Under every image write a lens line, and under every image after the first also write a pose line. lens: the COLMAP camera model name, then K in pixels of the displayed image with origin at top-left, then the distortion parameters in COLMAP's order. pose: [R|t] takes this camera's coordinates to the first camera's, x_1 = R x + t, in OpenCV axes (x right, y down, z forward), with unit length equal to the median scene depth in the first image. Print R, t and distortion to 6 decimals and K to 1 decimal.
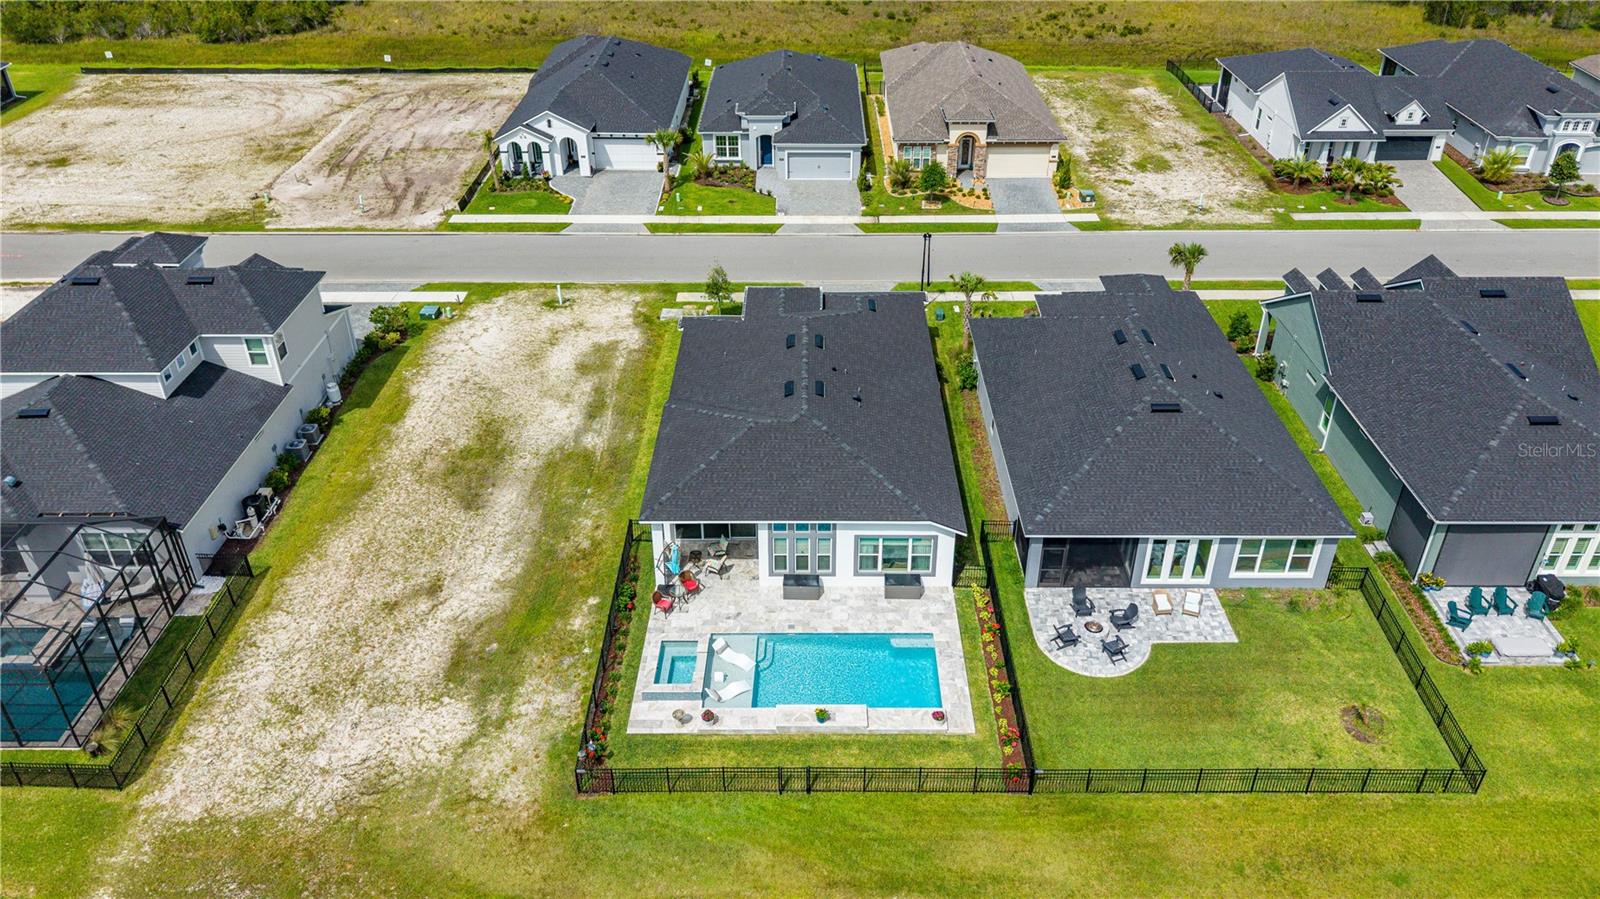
lens RADIAL K [[1119.4, 0, 810.1], [0, 1119.4, 447.5], [0, 0, 1]] dist [-0.001245, 0.000018]
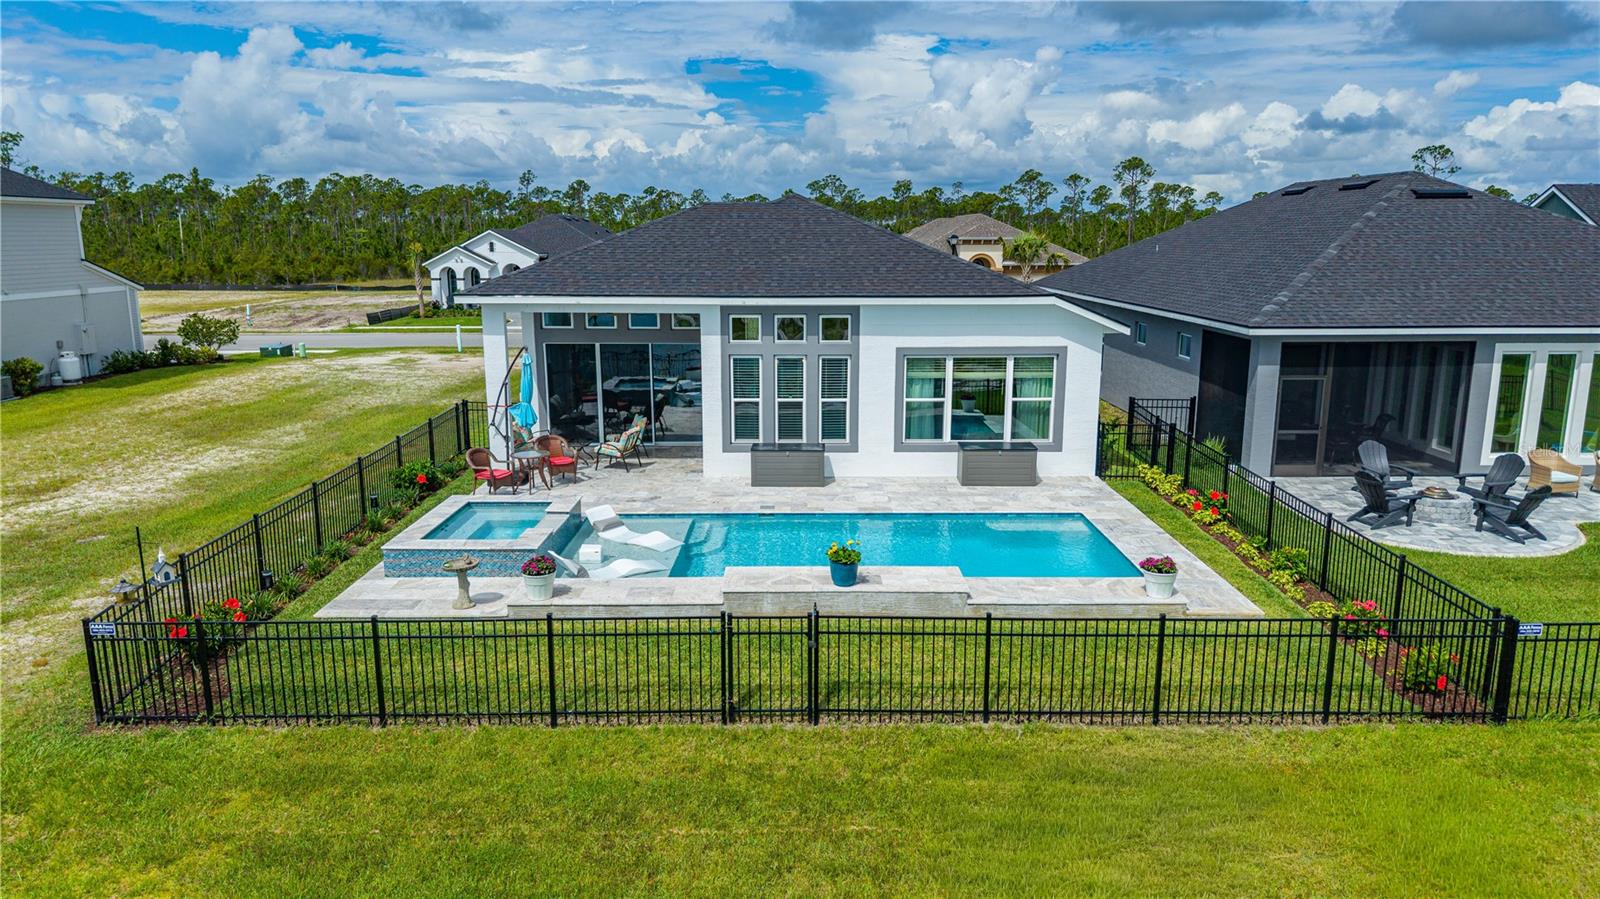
lens RADIAL K [[1091.2, 0, 800.0], [0, 1091.2, 449.5], [0, 0, 1]] dist [0.048883, -0.107843]
pose [[0.999978, -0.005332, 0.003938, -0.005209], [0.006324, 0.945495, -0.325576, 0.279158], [-0.001988, 0.325593, 0.945508, 0.562419]]
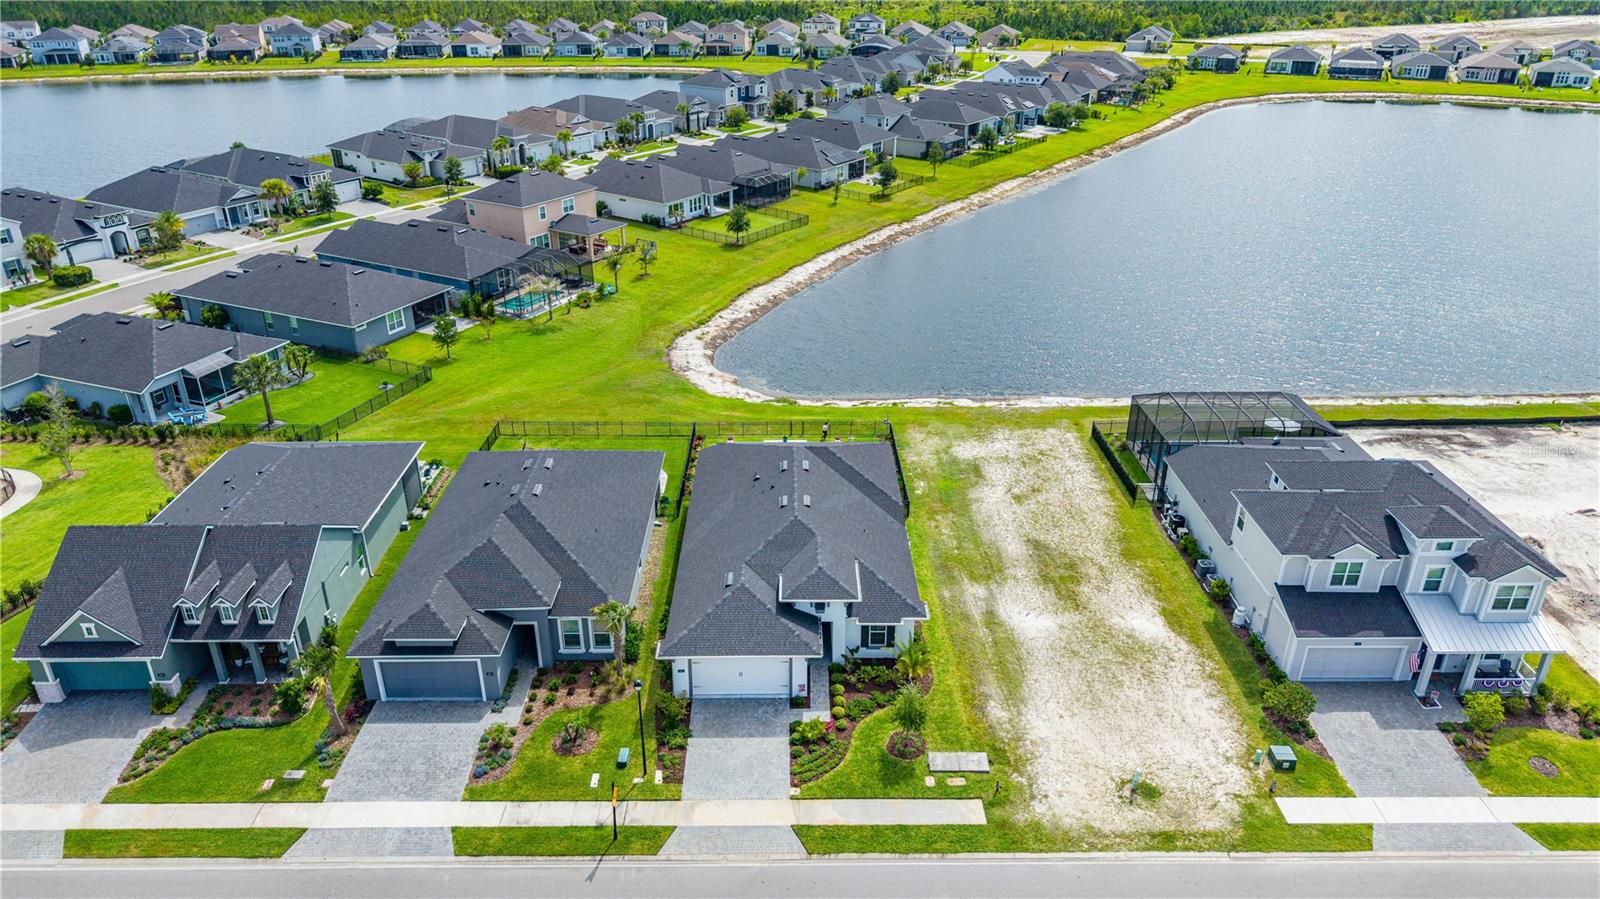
lens RADIAL K [[1119.4, 0, 810.1], [0, 1119.4, 447.5], [0, 0, 1]] dist [-0.001245, 0.000018]
pose [[-0.999701, -0.003441, -0.024229, 0.011536], [-0.022302, 0.535714, 0.844105, -1.340629], [0.010075, 0.844392, -0.535630, 1.871347]]
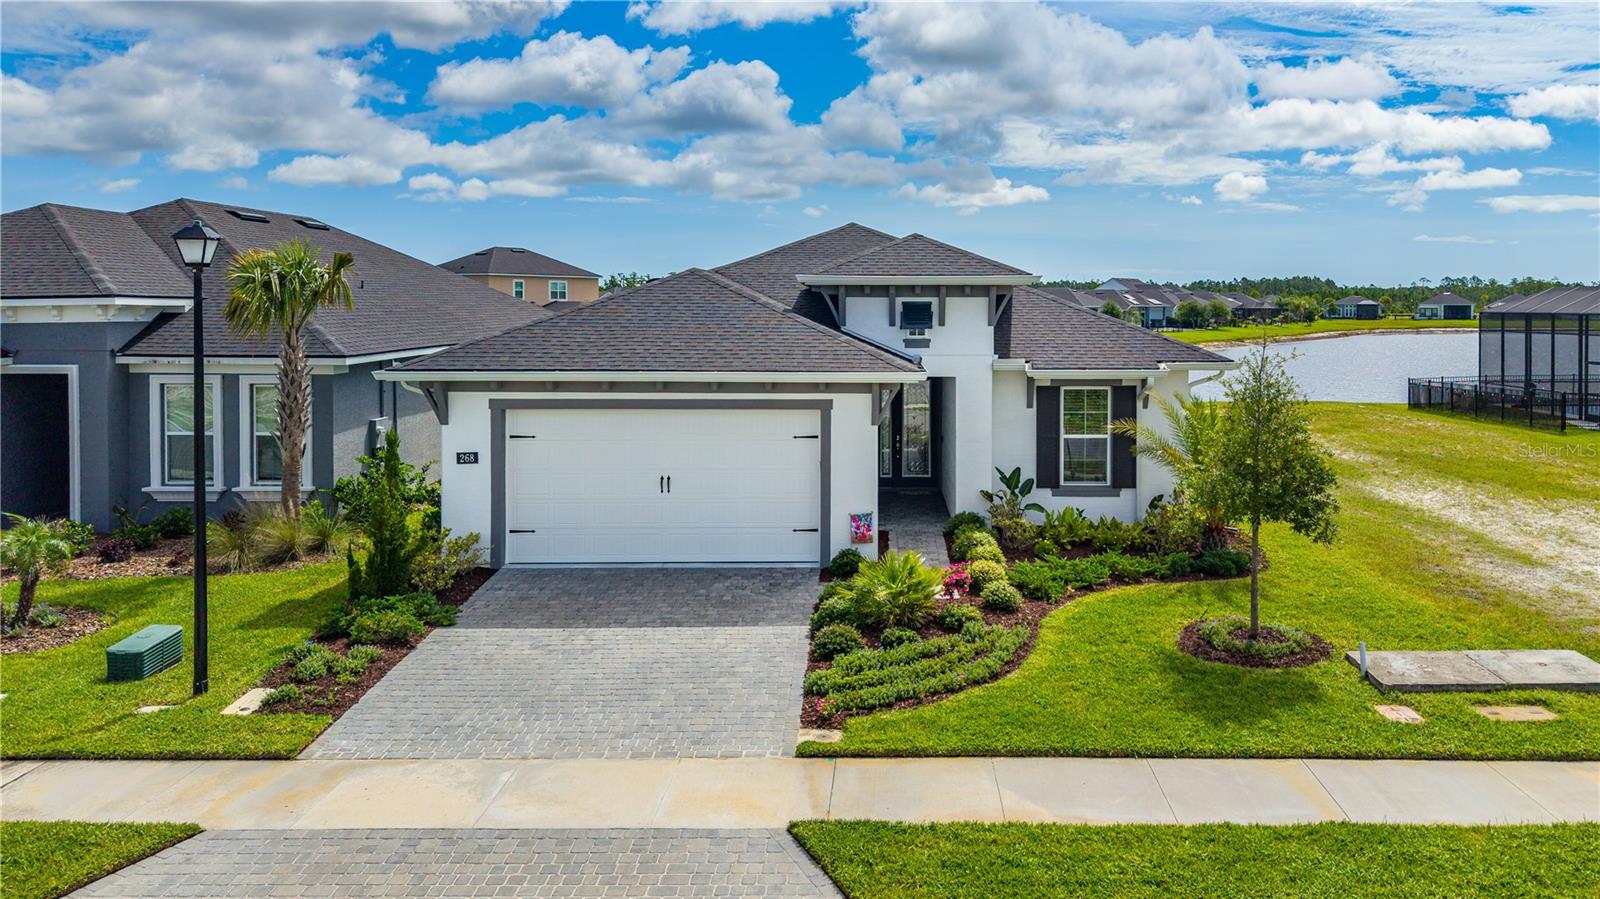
lens RADIAL K [[1110.2, 0, 885.0], [0, 1110.2, 448.7], [0, 0, 1]] dist [0.001021, 0.000181]
pose [[-0.999923, -0.003749, -0.011803, -0.013710], [-0.009635, 0.834317, 0.551200, -0.387112], [0.007781, 0.551272, -0.834290, 1.732851]]
